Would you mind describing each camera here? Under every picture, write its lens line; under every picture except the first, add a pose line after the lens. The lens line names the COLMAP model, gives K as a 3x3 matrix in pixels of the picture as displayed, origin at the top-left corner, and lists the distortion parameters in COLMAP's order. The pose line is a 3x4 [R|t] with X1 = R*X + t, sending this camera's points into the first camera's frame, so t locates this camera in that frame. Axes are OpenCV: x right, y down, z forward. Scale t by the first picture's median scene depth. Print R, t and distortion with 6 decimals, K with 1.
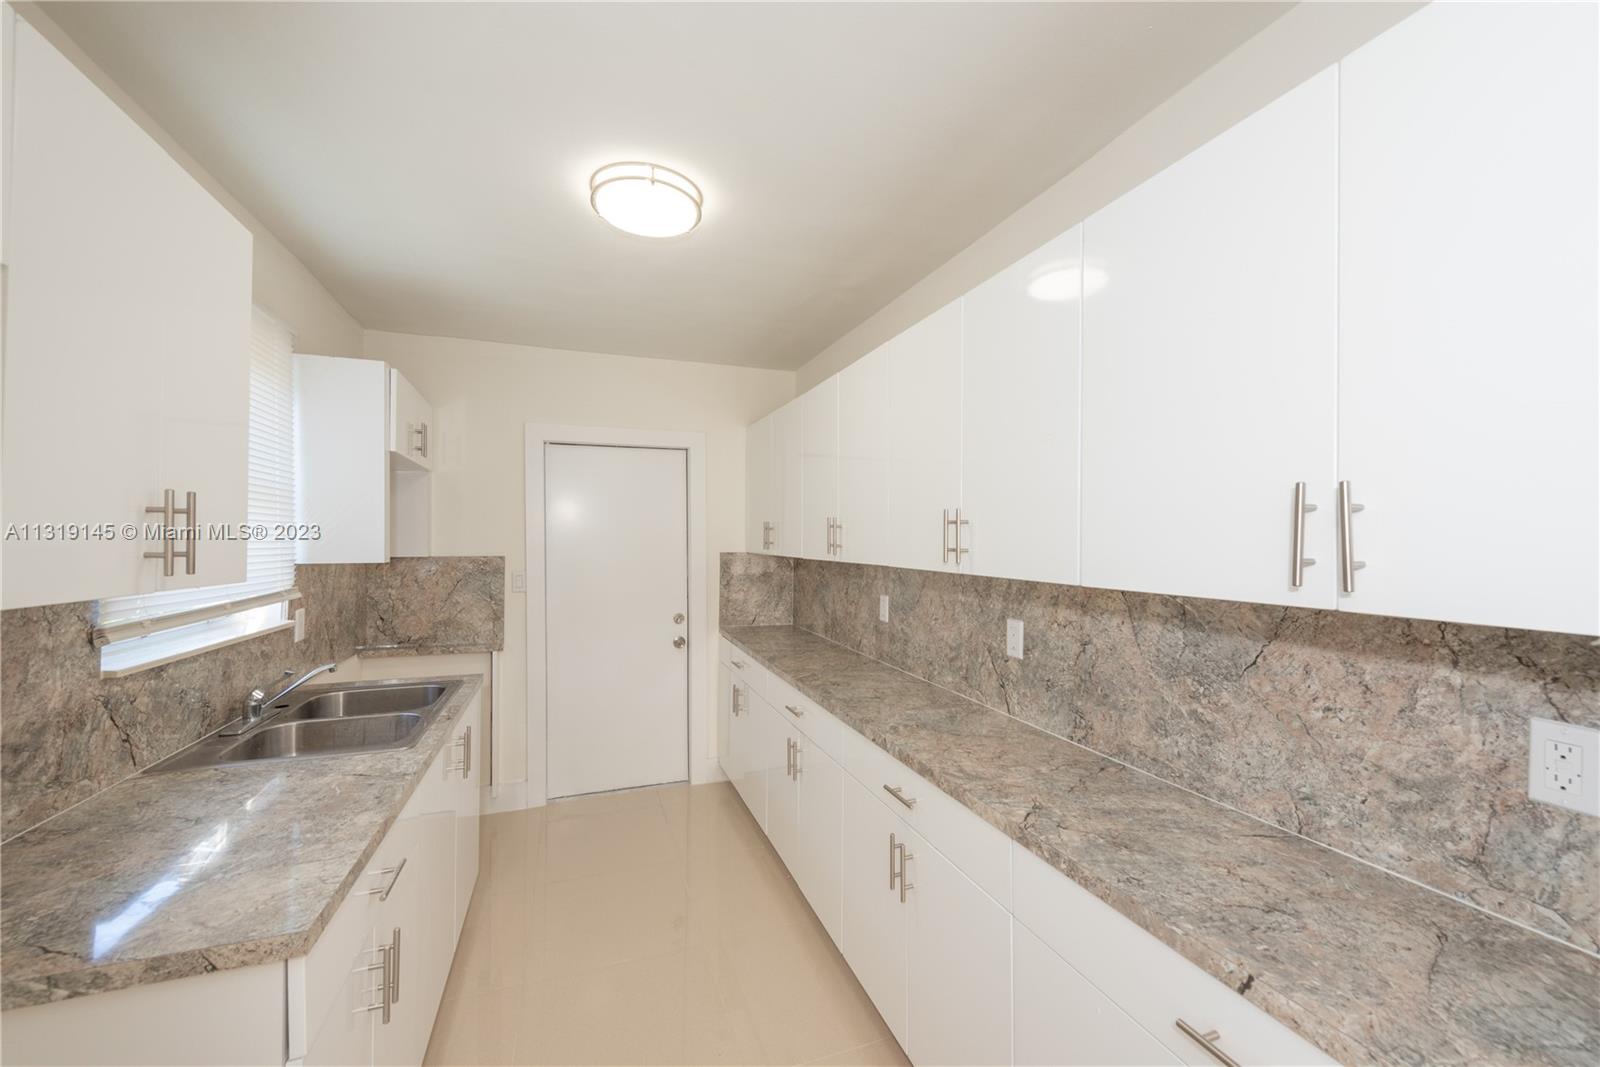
lens RADIAL K [[622.6, 0, 798.5], [0, 622.6, 540.3], [0, 0, 1]] dist [0.030803, -0.007237]
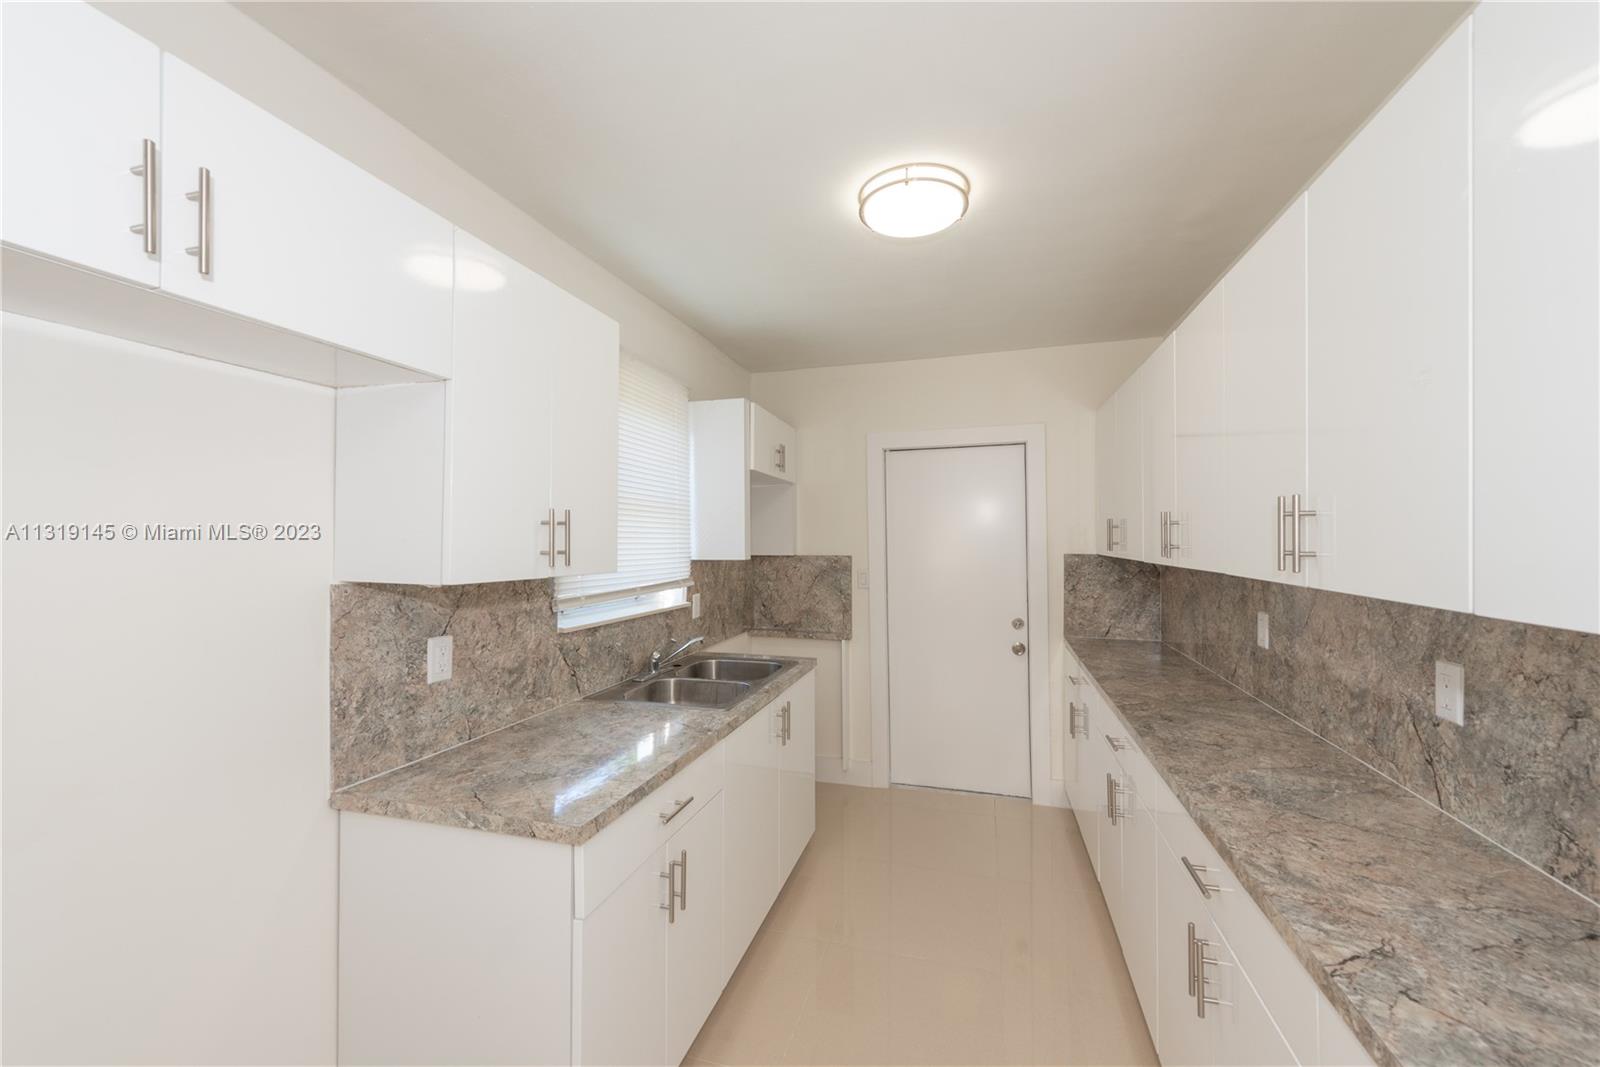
lens RADIAL K [[622.6, 0, 798.5], [0, 622.6, 540.3], [0, 0, 1]] dist [0.030803, -0.007237]
pose [[0.814592, -0.004716, -0.580015, 0.176826], [0.004323, 0.999989, -0.002059, -0.000194], [0.580018, -0.000830, 0.814603, 0.076020]]
